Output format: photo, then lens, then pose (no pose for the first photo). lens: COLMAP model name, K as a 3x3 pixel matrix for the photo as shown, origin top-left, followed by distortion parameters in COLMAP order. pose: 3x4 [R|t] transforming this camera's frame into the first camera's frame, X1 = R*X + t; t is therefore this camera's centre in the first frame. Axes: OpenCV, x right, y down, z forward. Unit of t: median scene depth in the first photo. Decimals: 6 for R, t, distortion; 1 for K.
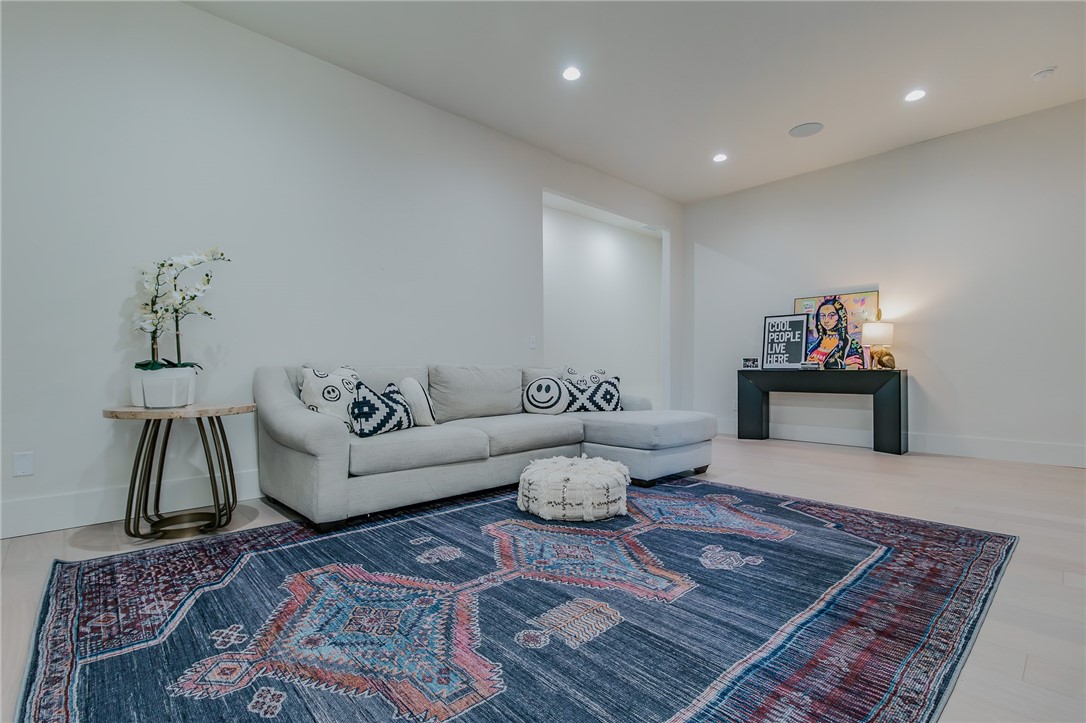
lens RADIAL K [[507.2, 0, 516.5], [0, 507.2, 372.2], [0, 0, 1]] dist [0.002020, 0.000733]
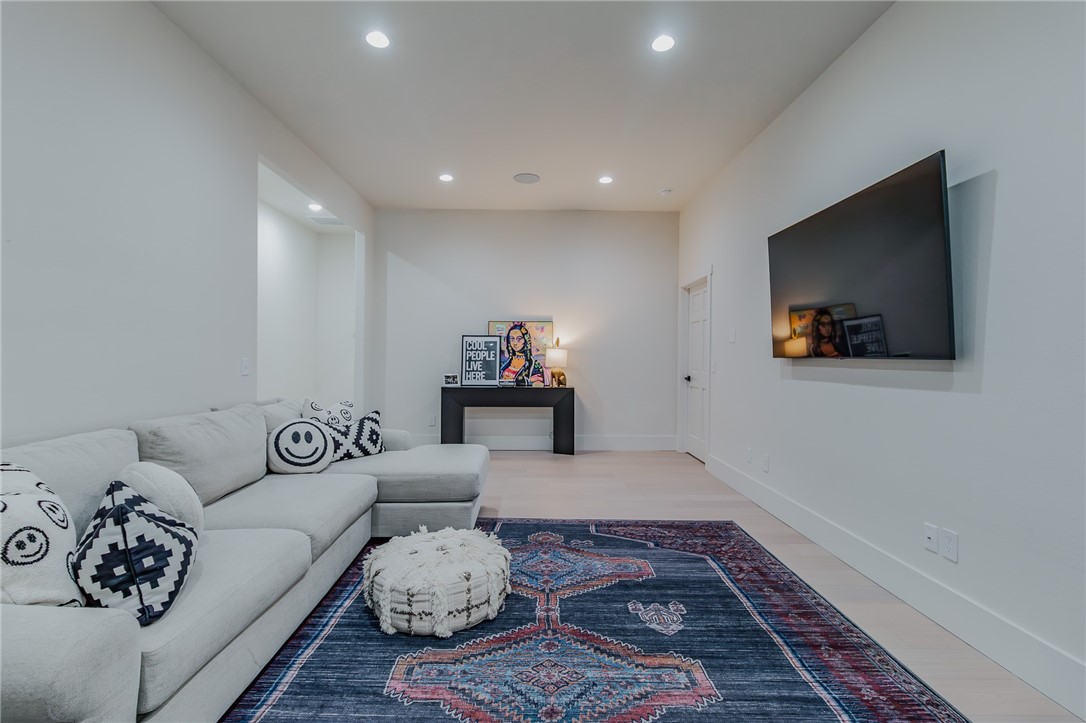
lens RADIAL K [[507.2, 0, 539.7], [0, 507.2, 357.3], [0, 0, 1]] dist [0.002020, 0.000733]
pose [[0.660129, 0.004560, 0.751138, -0.395863], [0.001962, 0.999968, -0.007795, -0.112772], [-0.751149, 0.006619, 0.660099, 0.376302]]
